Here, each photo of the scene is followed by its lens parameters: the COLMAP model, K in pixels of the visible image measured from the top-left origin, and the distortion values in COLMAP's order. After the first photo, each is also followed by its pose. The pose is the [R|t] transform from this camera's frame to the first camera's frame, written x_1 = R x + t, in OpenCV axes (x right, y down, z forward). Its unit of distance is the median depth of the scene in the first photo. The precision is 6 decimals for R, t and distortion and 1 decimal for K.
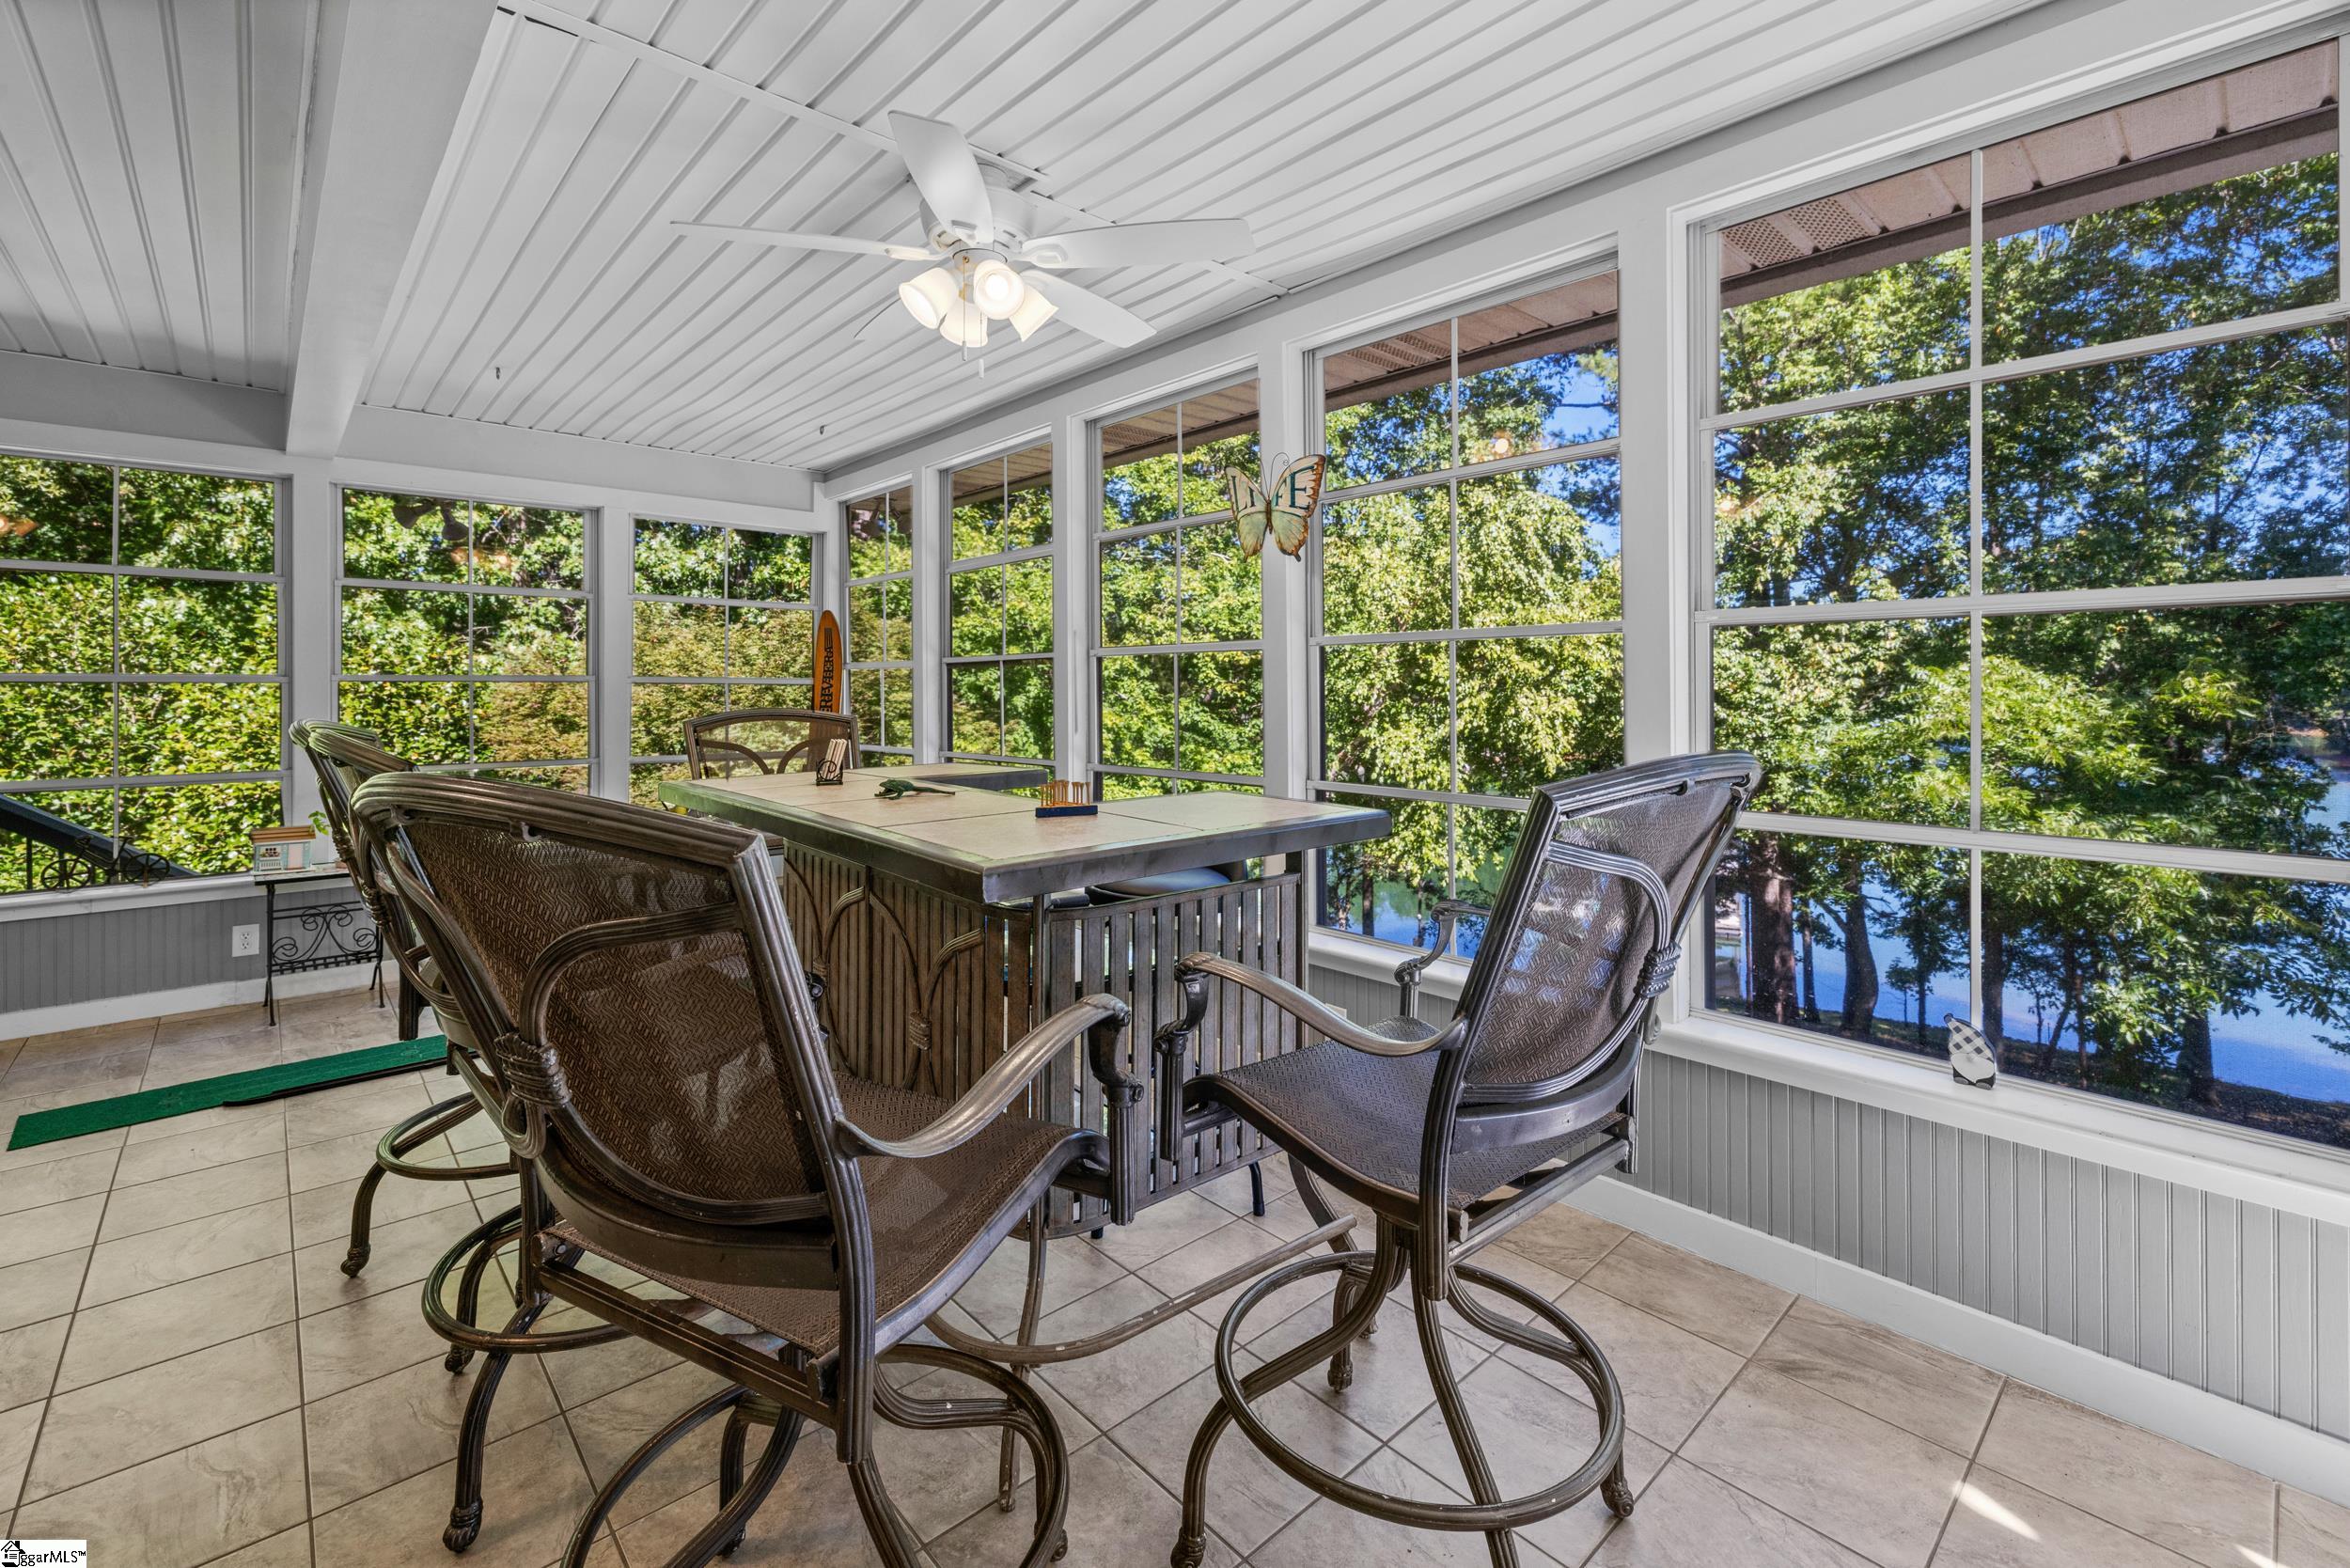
lens RADIAL K [[1029.2, 0, 1177.9], [0, 1029.2, 688.4], [0, 0, 1]] dist [-0.001567, 0.000528]
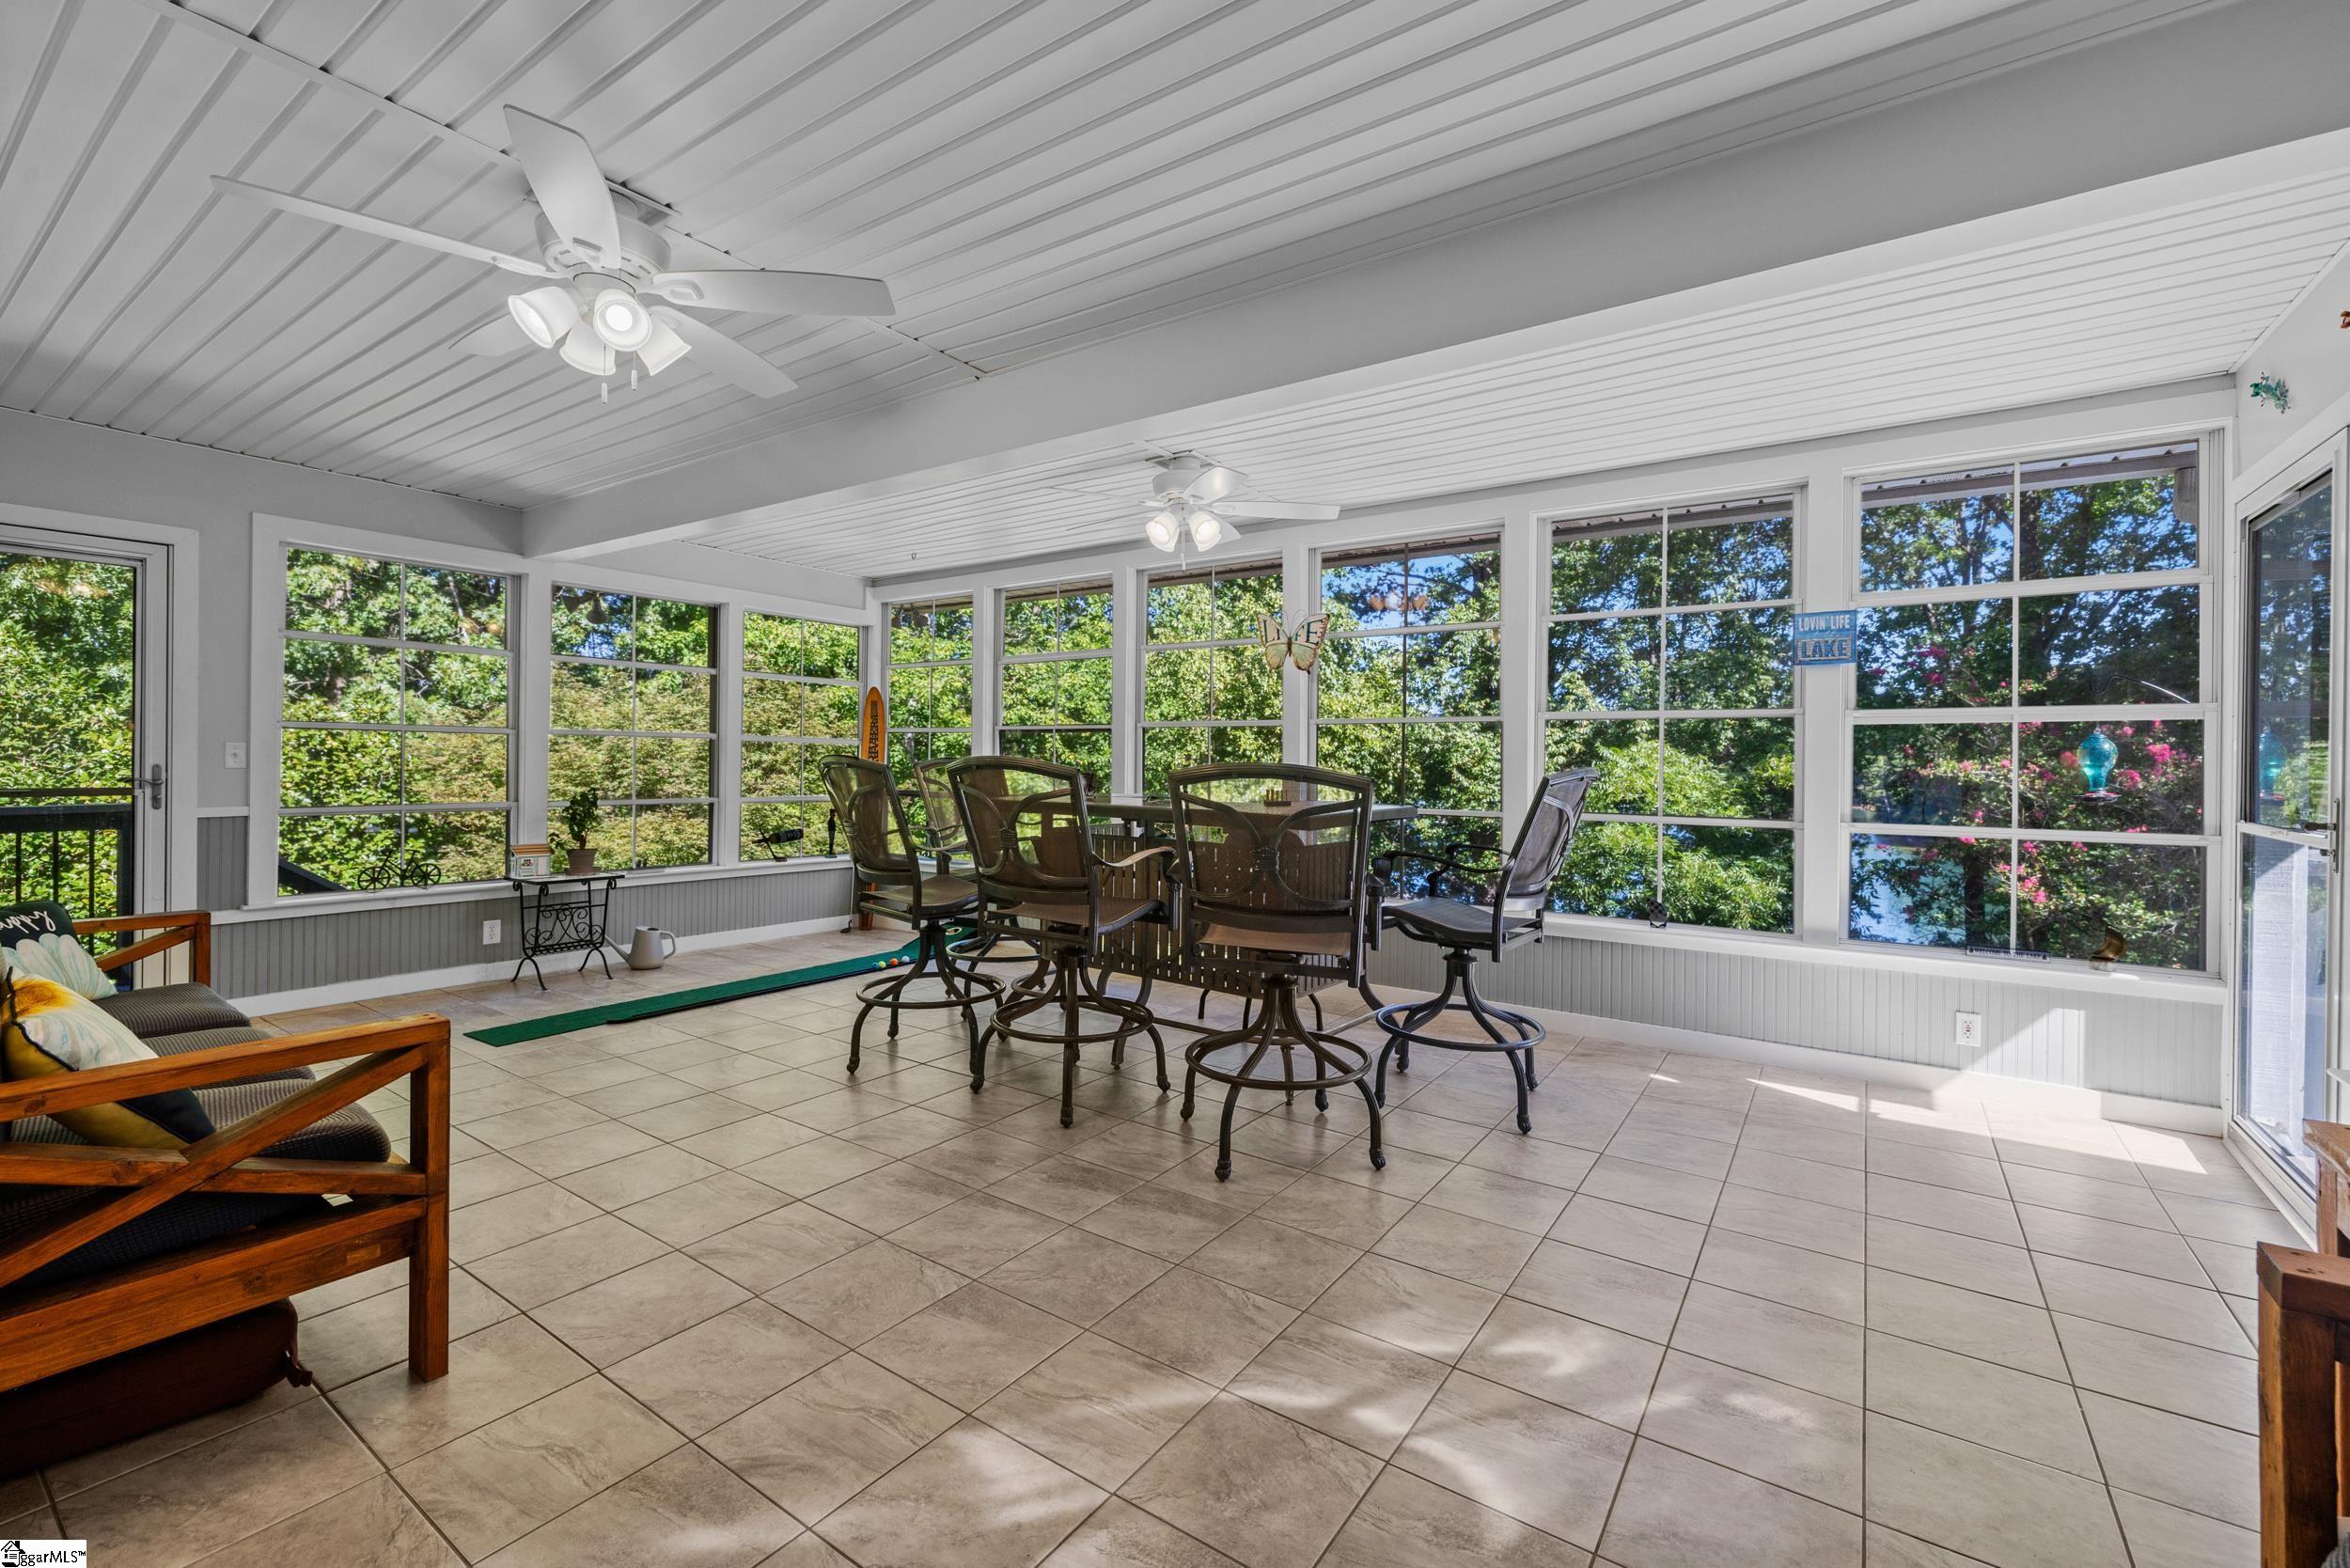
lens RADIAL K [[1002.3, 0, 1173.5], [0, 1002.3, 758.3], [0, 0, 1]] dist [0.001299, 0.000416]
pose [[0.973911, 0.014805, 0.226446, -0.117297], [-0.014157, 0.999890, -0.004486, 0.006321], [-0.226488, 0.001164, 0.974013, -0.138641]]
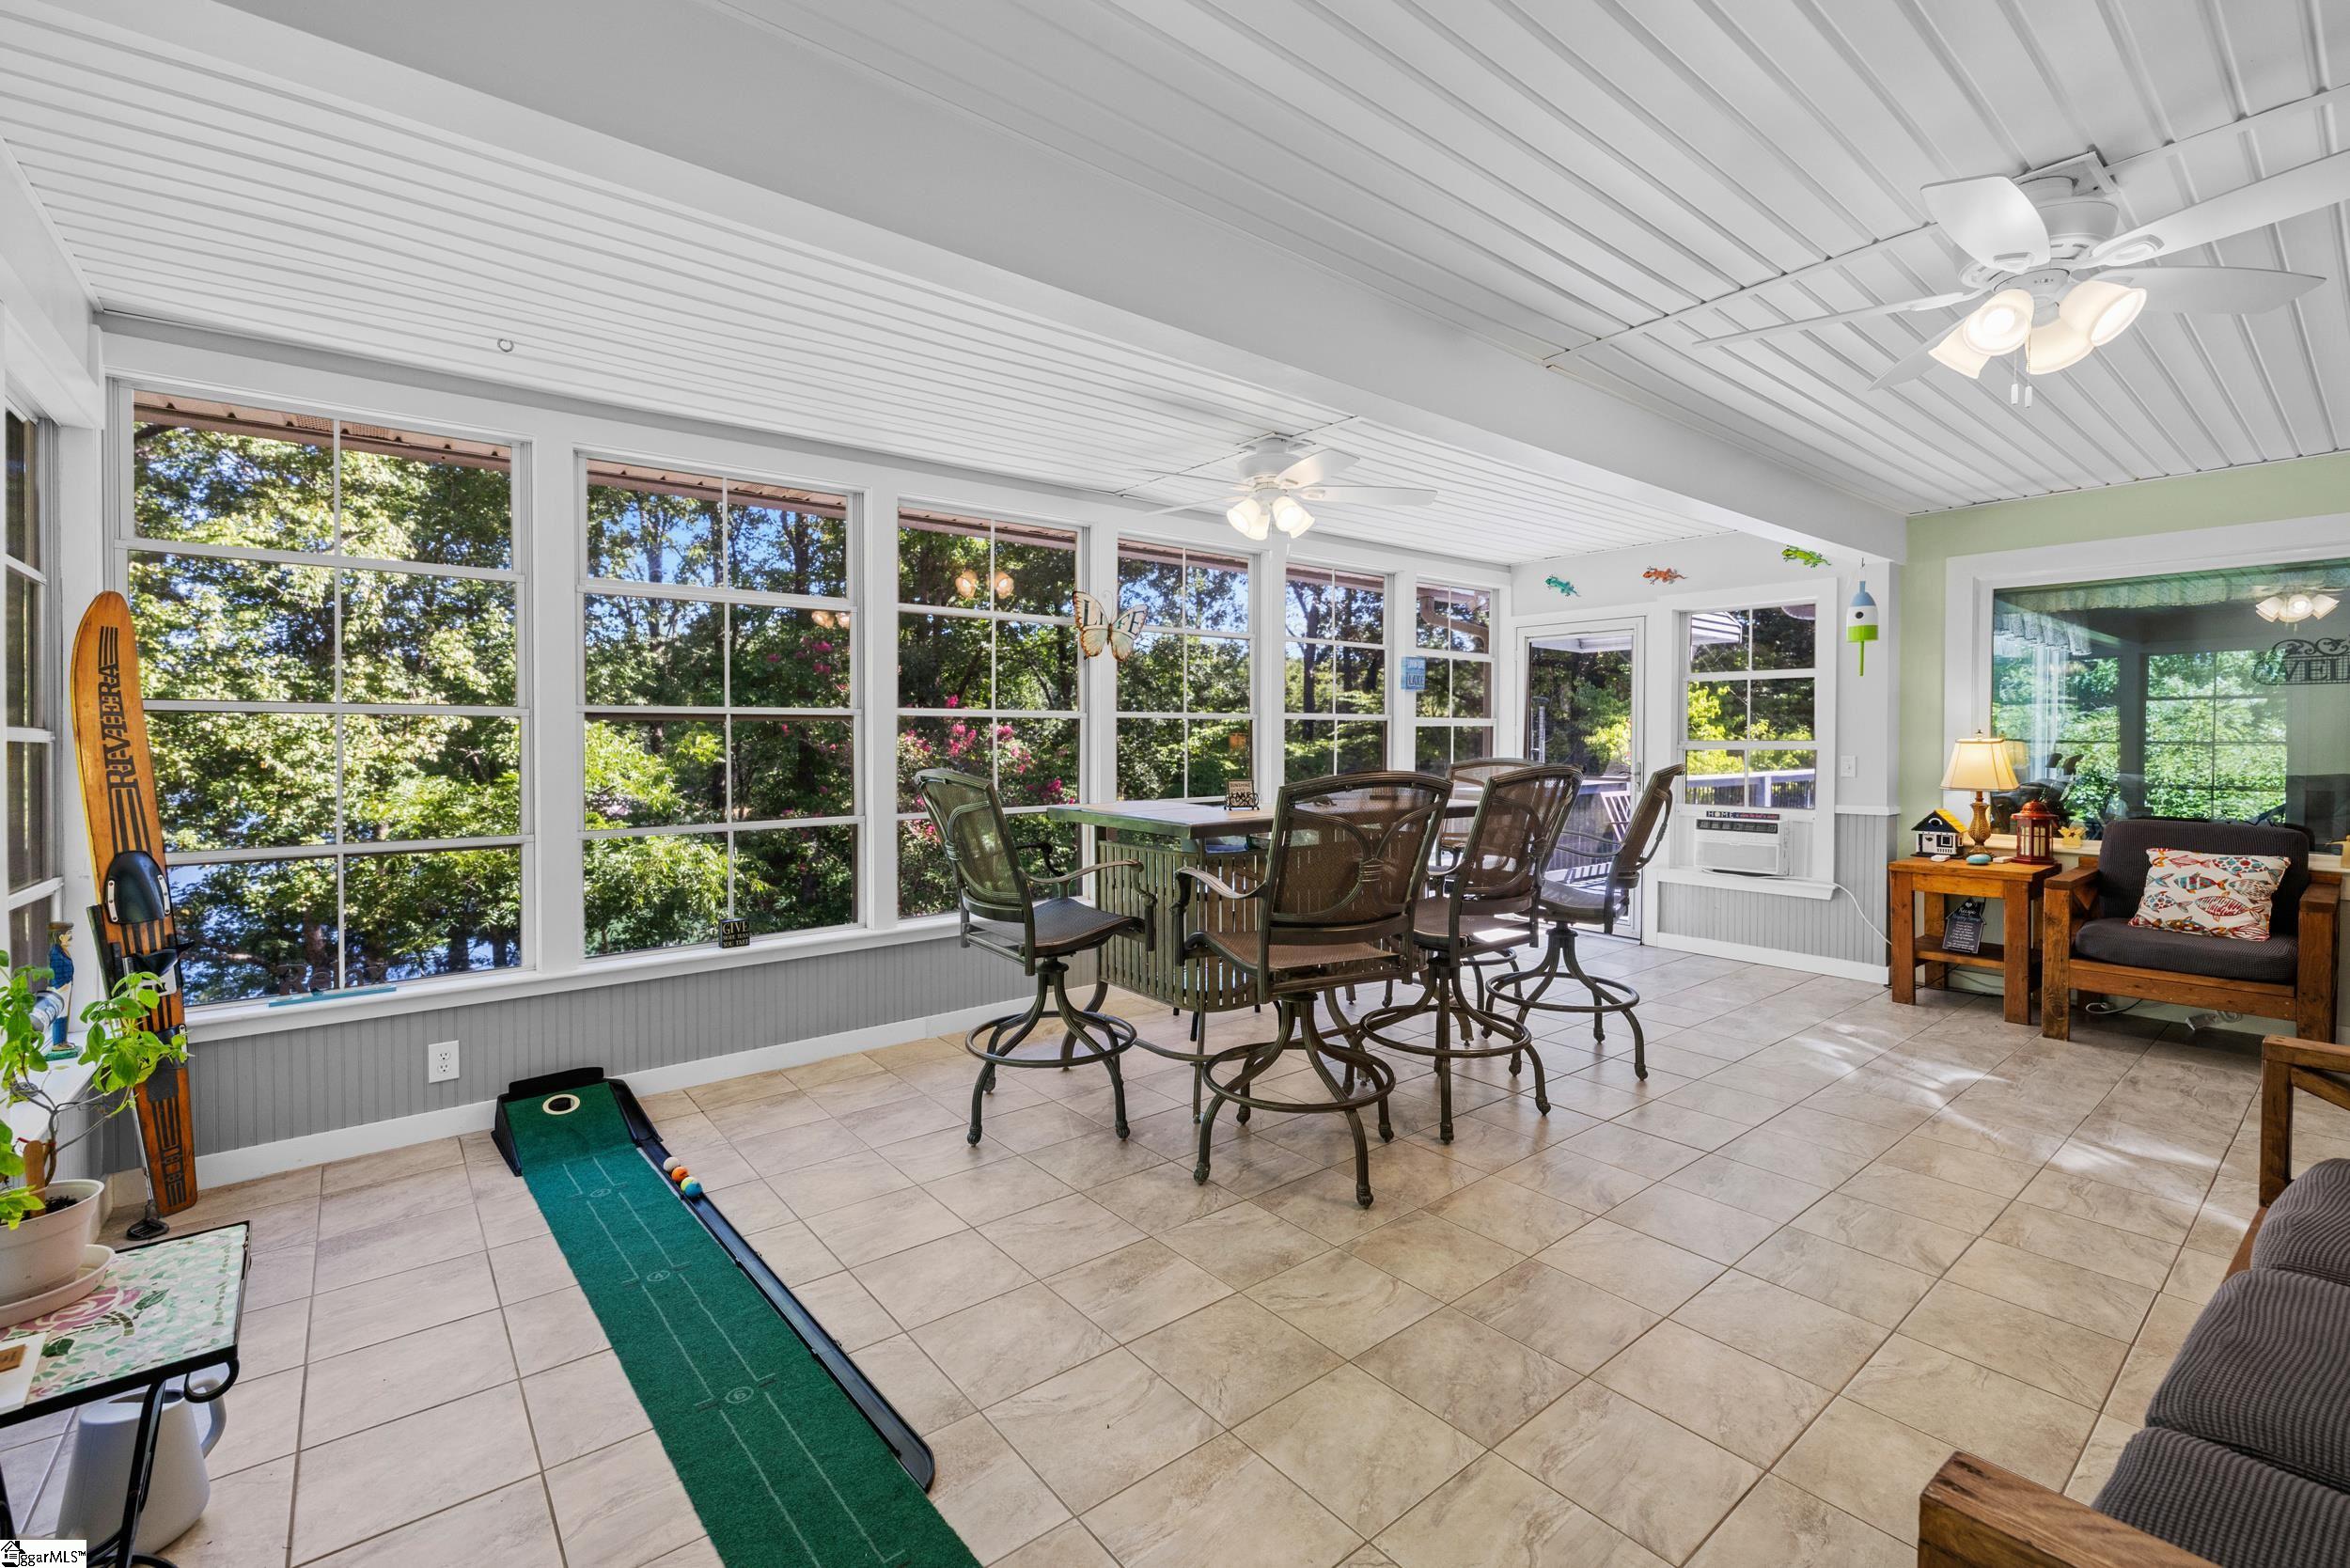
lens RADIAL K [[1002.3, 0, 1173.5], [0, 1002.3, 758.3], [0, 0, 1]] dist [0.001299, 0.000416]
pose [[0.049562, -0.021499, 0.998540, -0.363347], [-0.001188, 0.999766, 0.021584, -0.002625], [-0.998770, -0.002256, 0.049525, 0.209244]]
